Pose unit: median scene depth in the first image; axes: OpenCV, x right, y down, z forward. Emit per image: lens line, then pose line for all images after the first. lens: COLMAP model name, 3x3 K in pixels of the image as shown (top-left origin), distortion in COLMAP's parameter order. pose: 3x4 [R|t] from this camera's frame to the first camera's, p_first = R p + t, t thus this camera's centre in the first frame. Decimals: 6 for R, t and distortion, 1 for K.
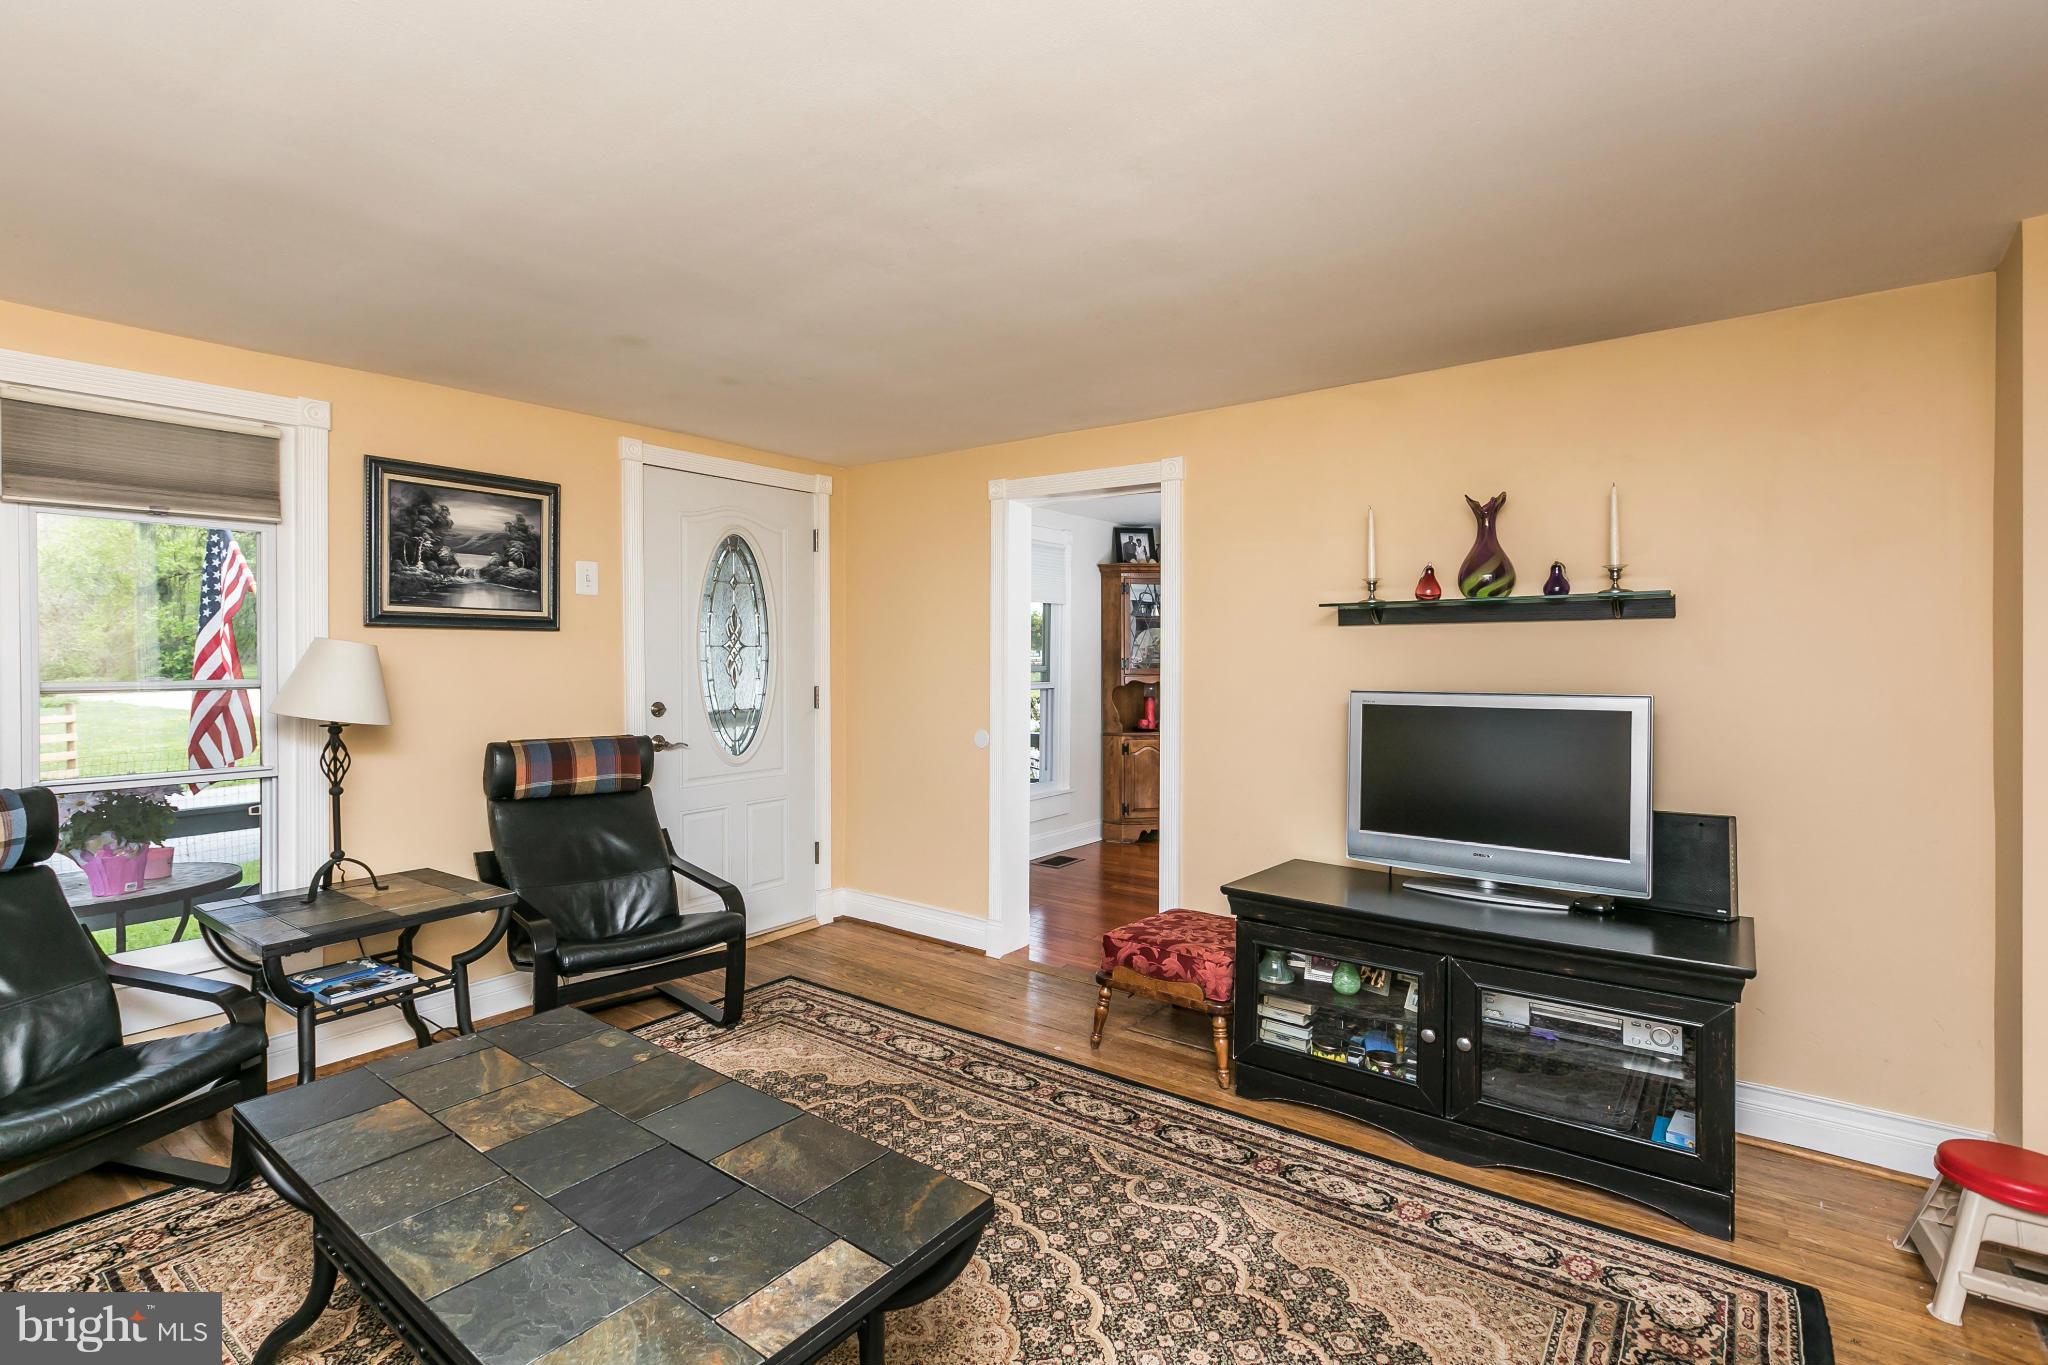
lens RADIAL K [[958.6, 0, 1024.0], [0, 958.6, 682.5], [0, 0, 1]] dist [-0.001828, -0.000136]
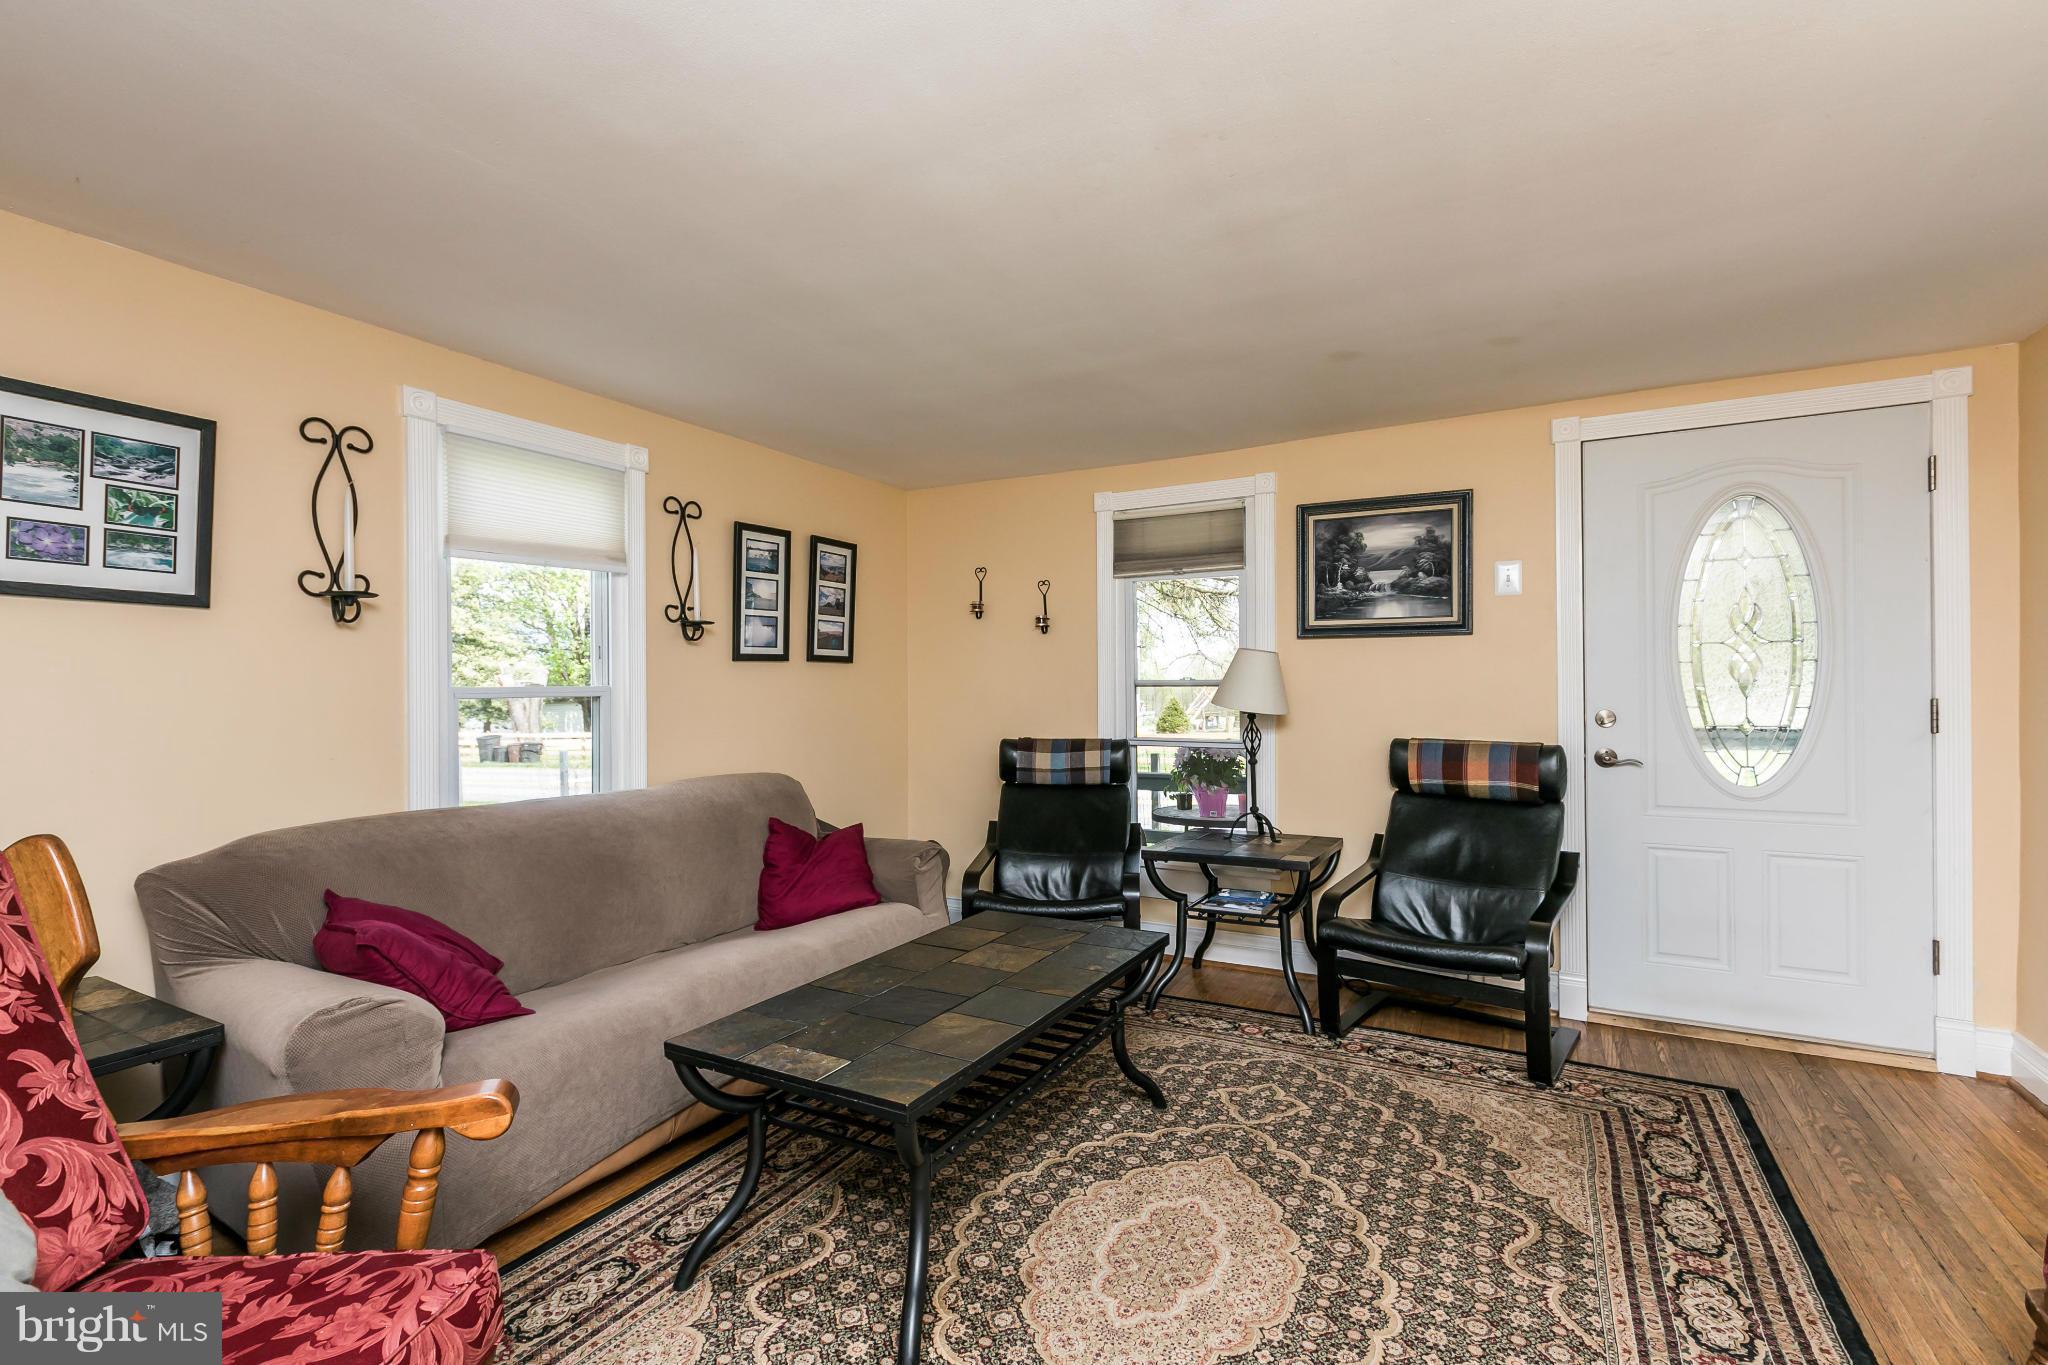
lens RADIAL K [[965.0, 0, 1019.4], [0, 965.0, 689.3], [0, 0, 1]] dist [0.000533, 0.000810]
pose [[0.118829, 0.003907, -0.992907, 0.521191], [-0.021218, 0.999774, 0.001394, 0.014582], [0.992688, 0.020902, 0.118885, 0.451986]]
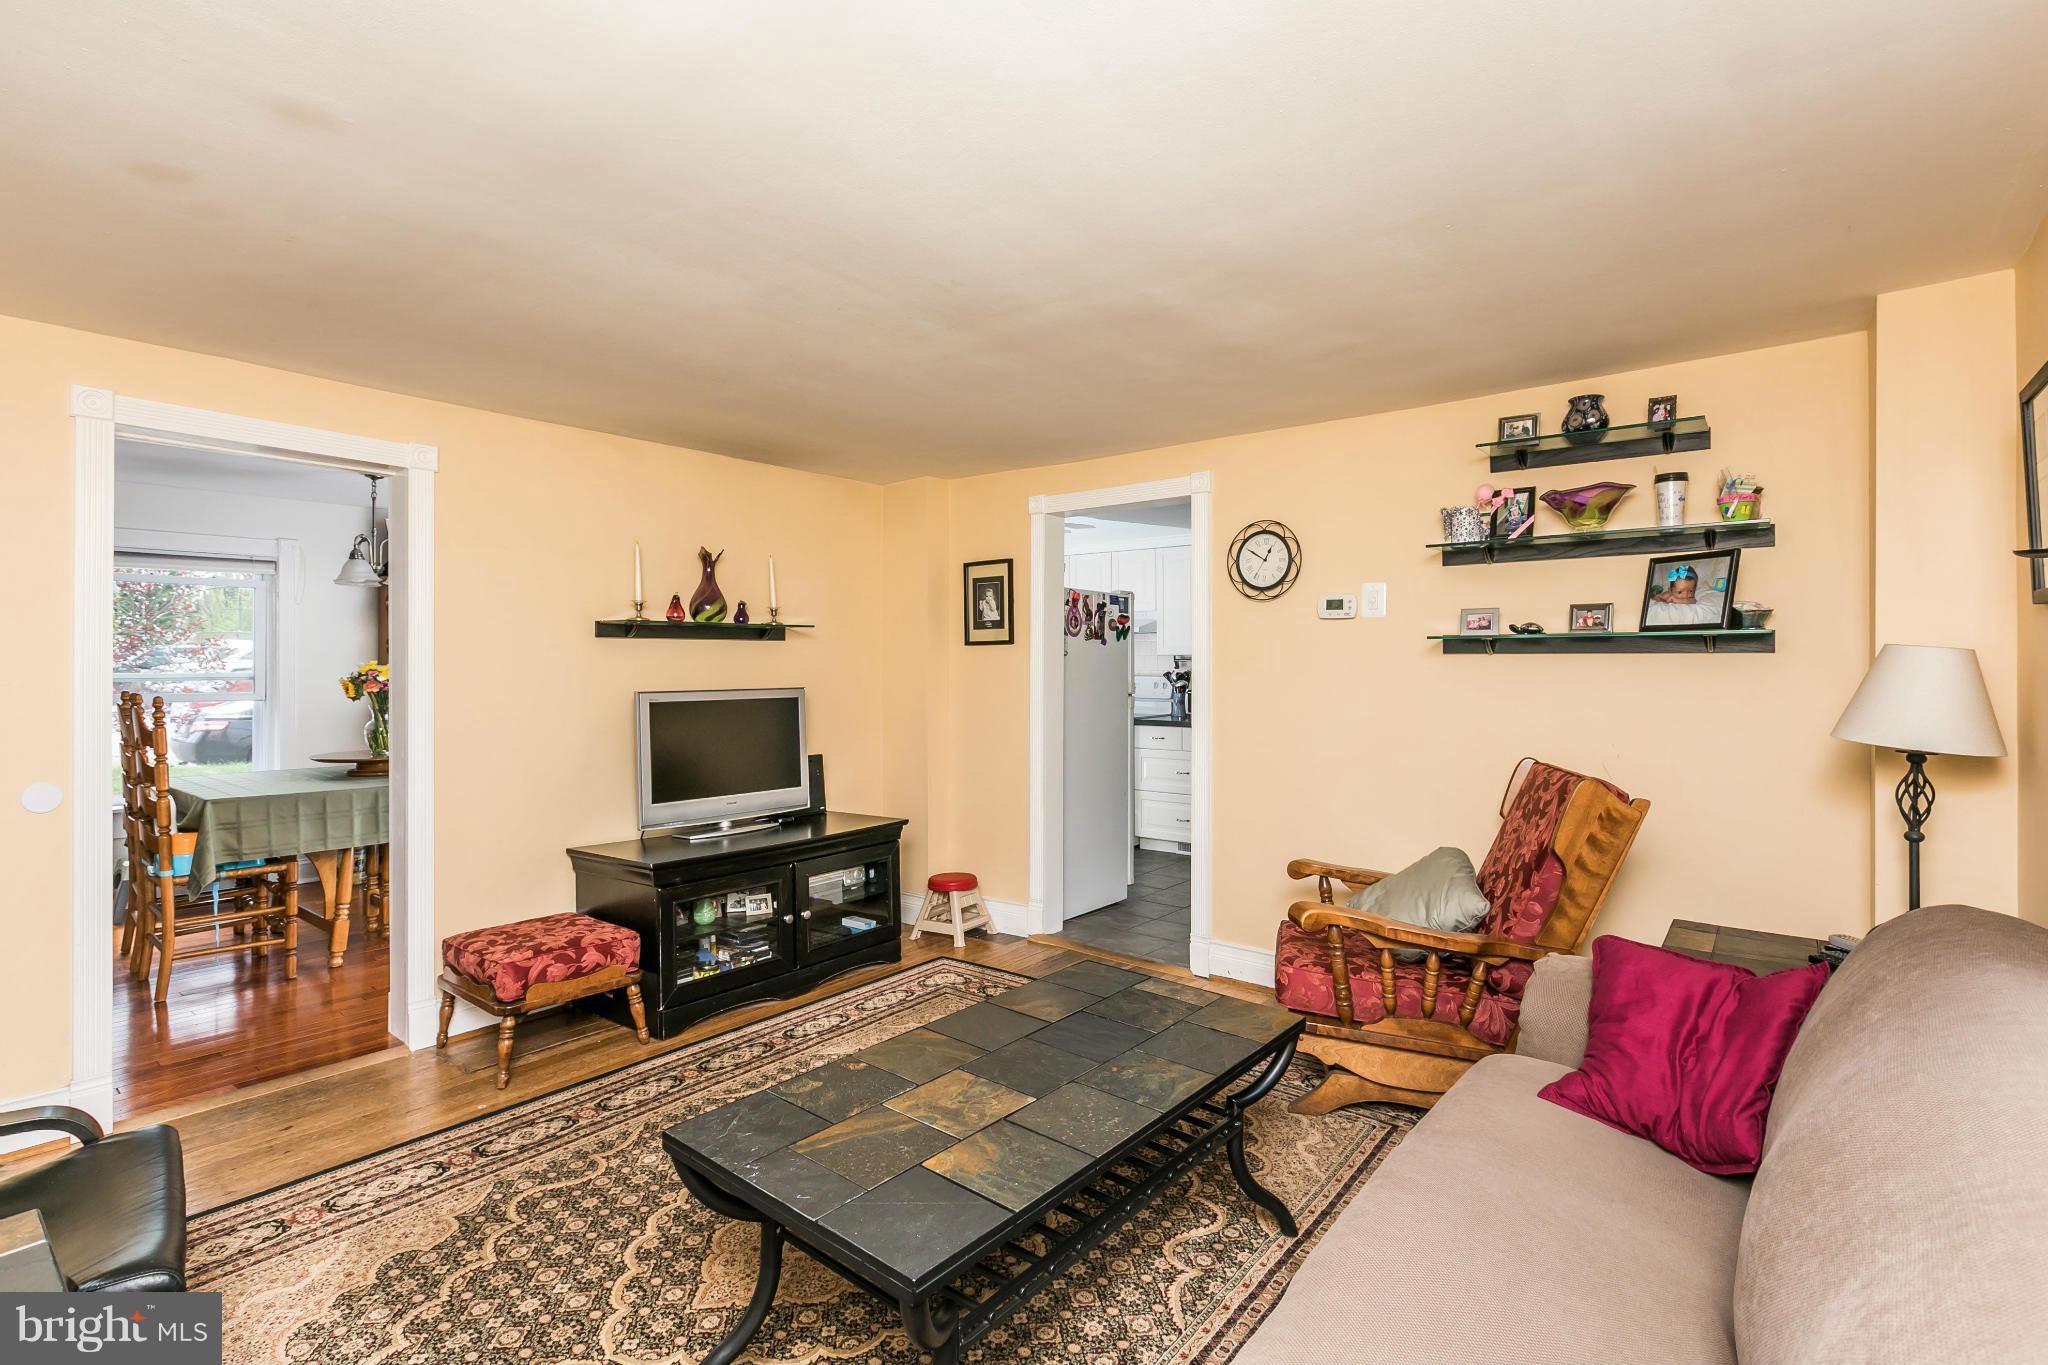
lens RADIAL K [[917.6, 0, 1017.2], [0, 917.6, 678.2], [0, 0, 1]] dist [0.000804, 0.000235]
pose [[0.049596, -0.016006, 0.998641, -0.814865], [0.028394, 0.999490, 0.014609, -0.012840], [-0.998366, 0.027631, 0.050025, 0.472568]]
